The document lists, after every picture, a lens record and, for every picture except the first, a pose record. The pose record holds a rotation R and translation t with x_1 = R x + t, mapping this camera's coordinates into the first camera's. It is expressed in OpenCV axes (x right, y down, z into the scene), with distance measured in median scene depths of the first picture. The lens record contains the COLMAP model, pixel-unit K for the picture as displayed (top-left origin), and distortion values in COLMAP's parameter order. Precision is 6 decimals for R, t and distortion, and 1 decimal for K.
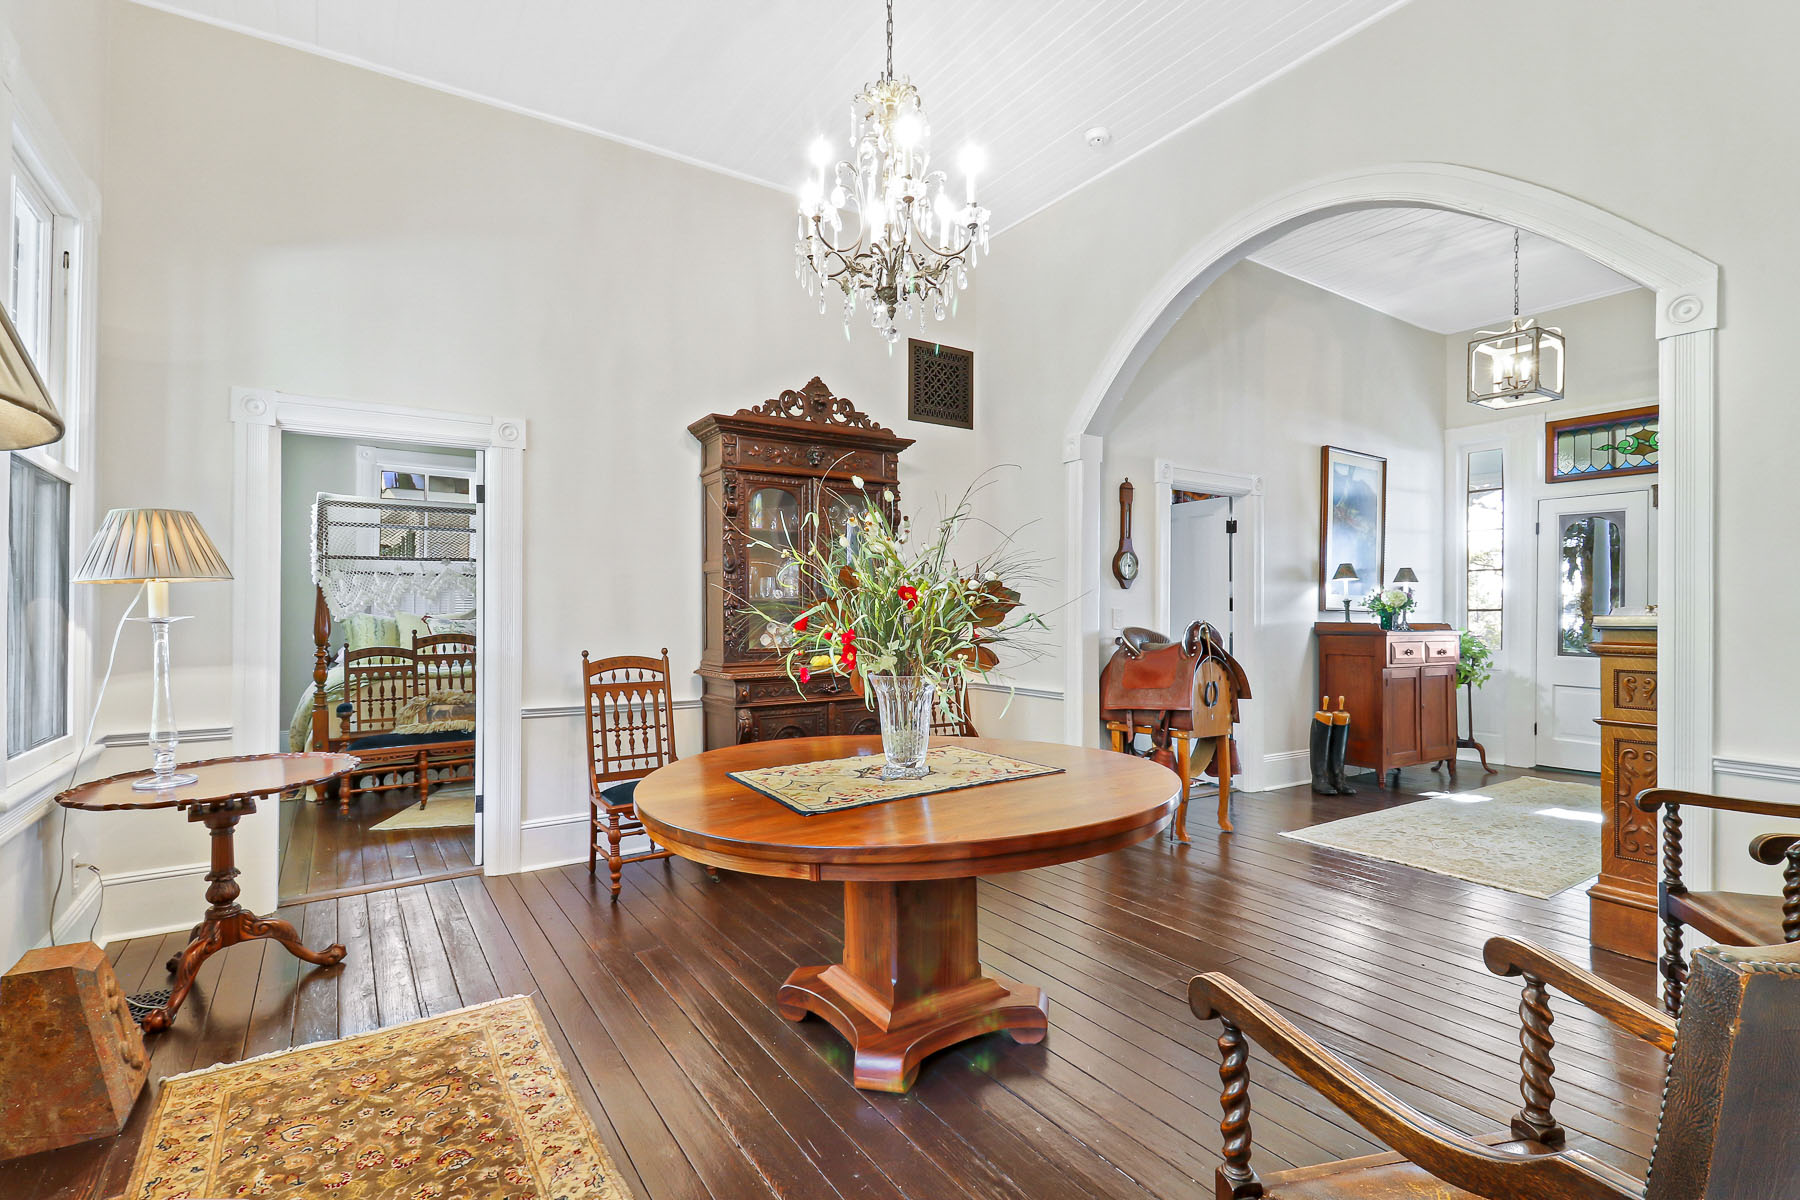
lens RADIAL K [[850.2, 0, 914.9], [0, 850.2, 604.0], [0, 0, 1]] dist [0.009082, -0.002511]
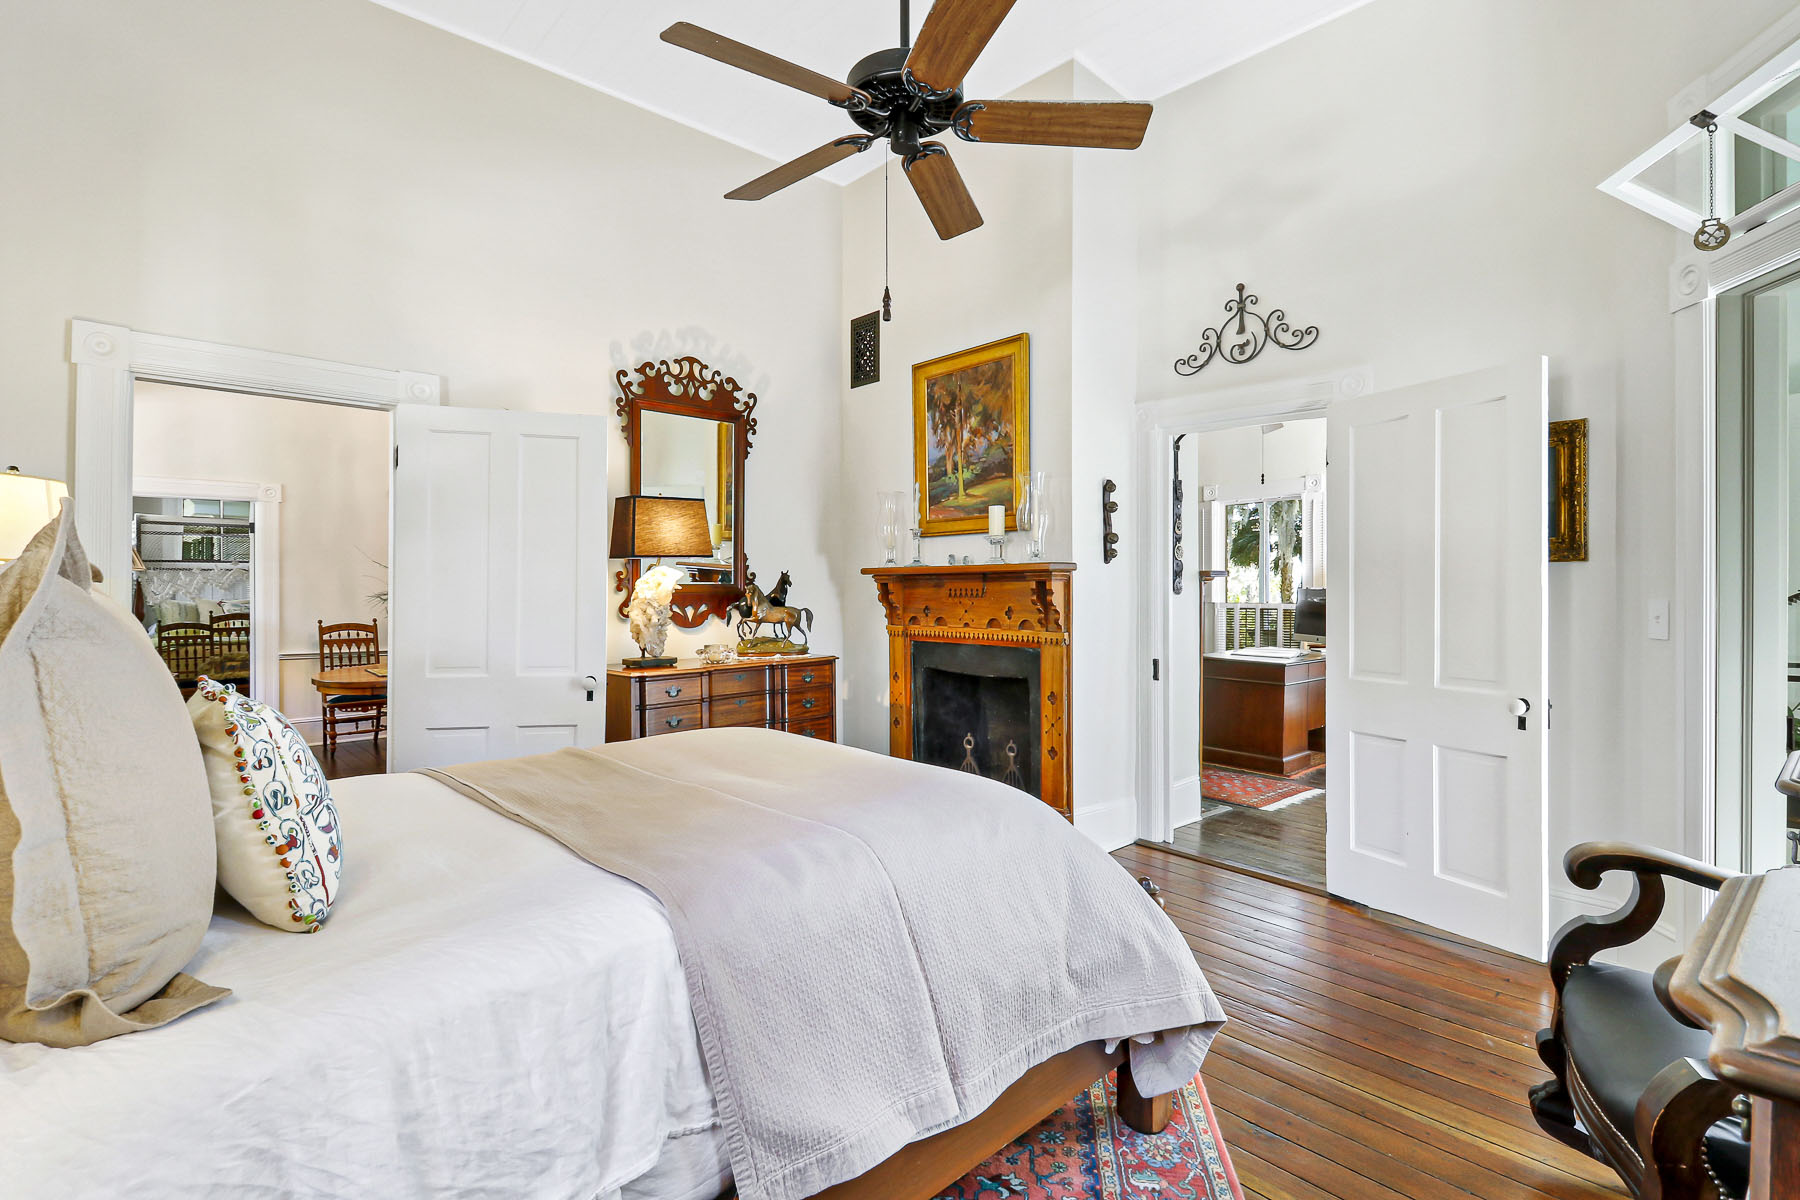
lens RADIAL K [[850.2, 0, 888.0], [0, 850.2, 585.0], [0, 0, 1]] dist [0.009082, -0.002511]
pose [[0.990769, -0.005226, 0.135464, 0.371843], [0.005488, 0.999984, -0.001562, -0.004576], [-0.135453, 0.002291, 0.990781, -0.619646]]
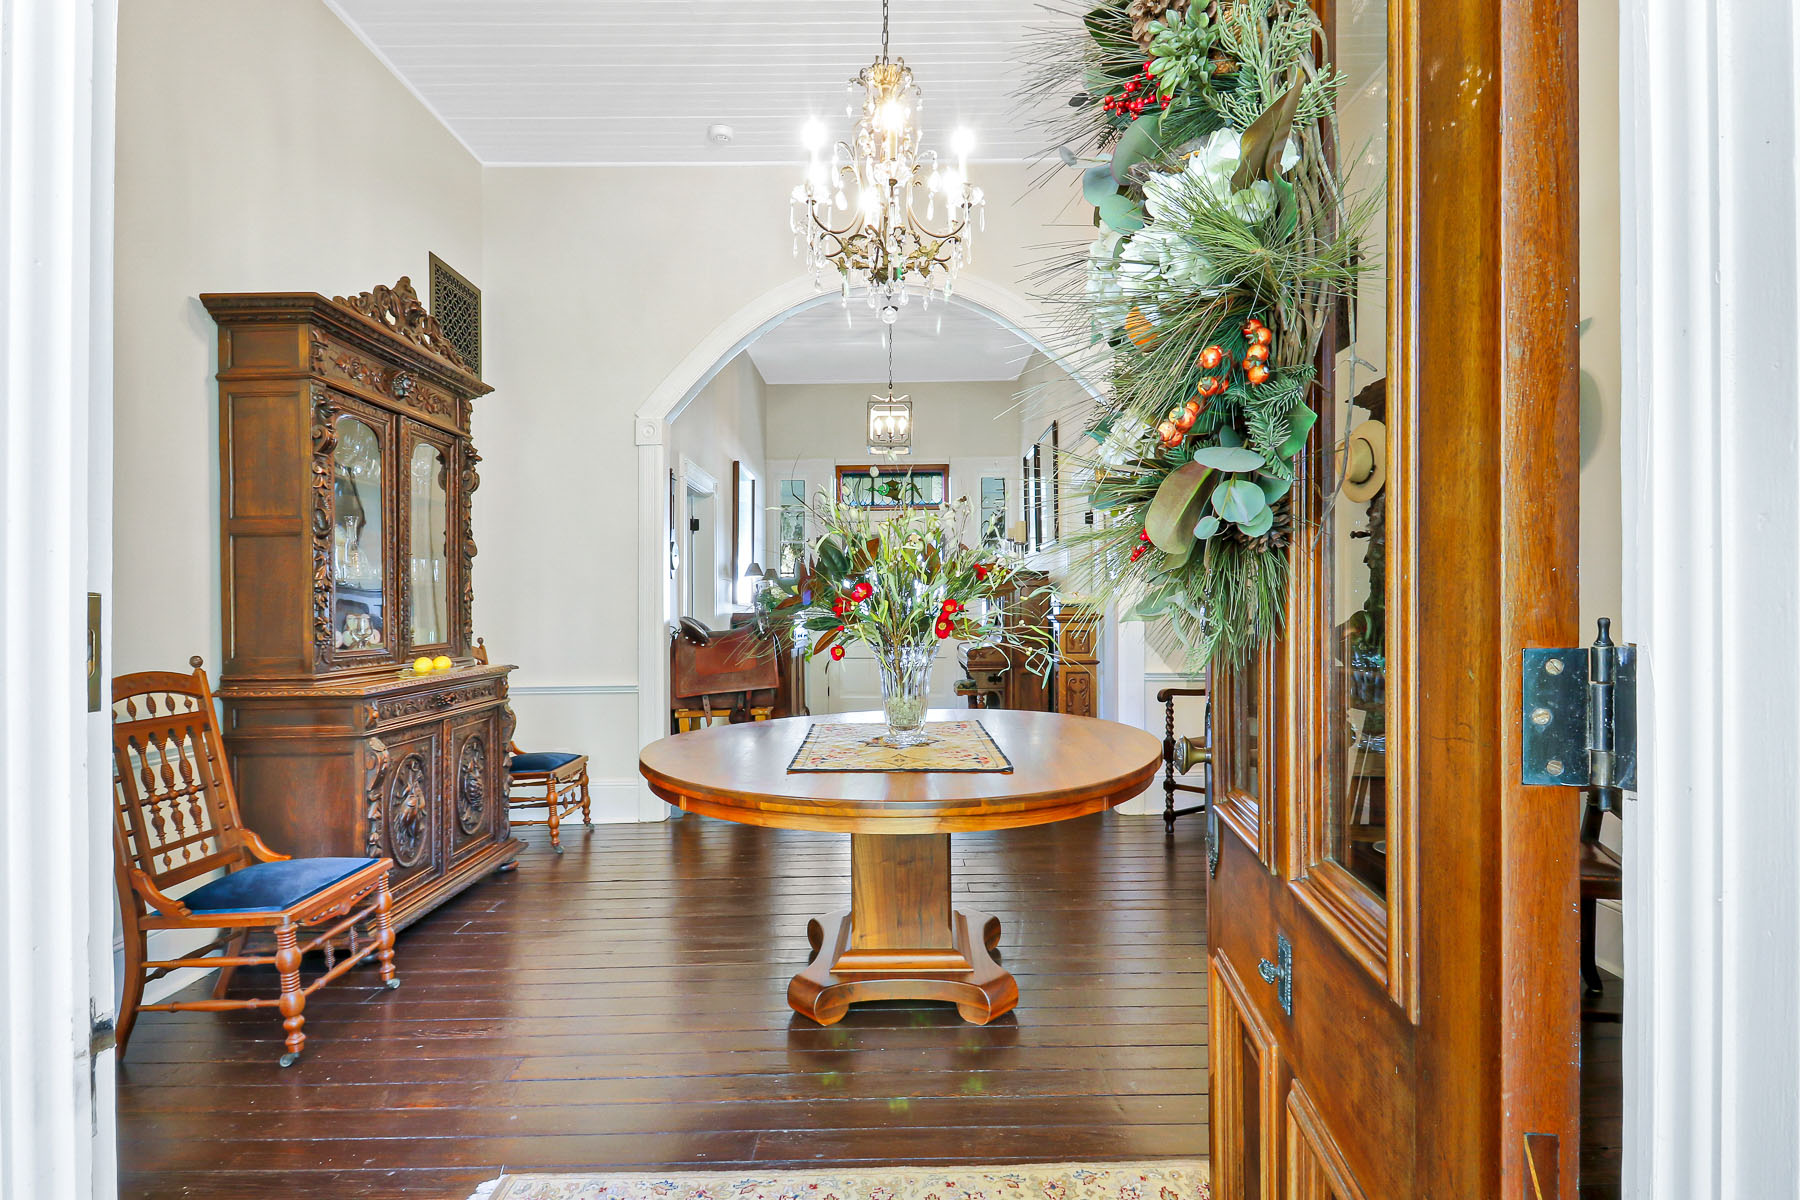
lens RADIAL K [[850.2, 0, 895.8], [0, 850.2, 608.0], [0, 0, 1]] dist [0.009082, -0.002511]
pose [[0.559107, -0.005175, 0.829079, -0.386072], [0.006338, 0.999978, 0.001967, 0.014881], [-0.829071, 0.004155, 0.559128, 0.190338]]
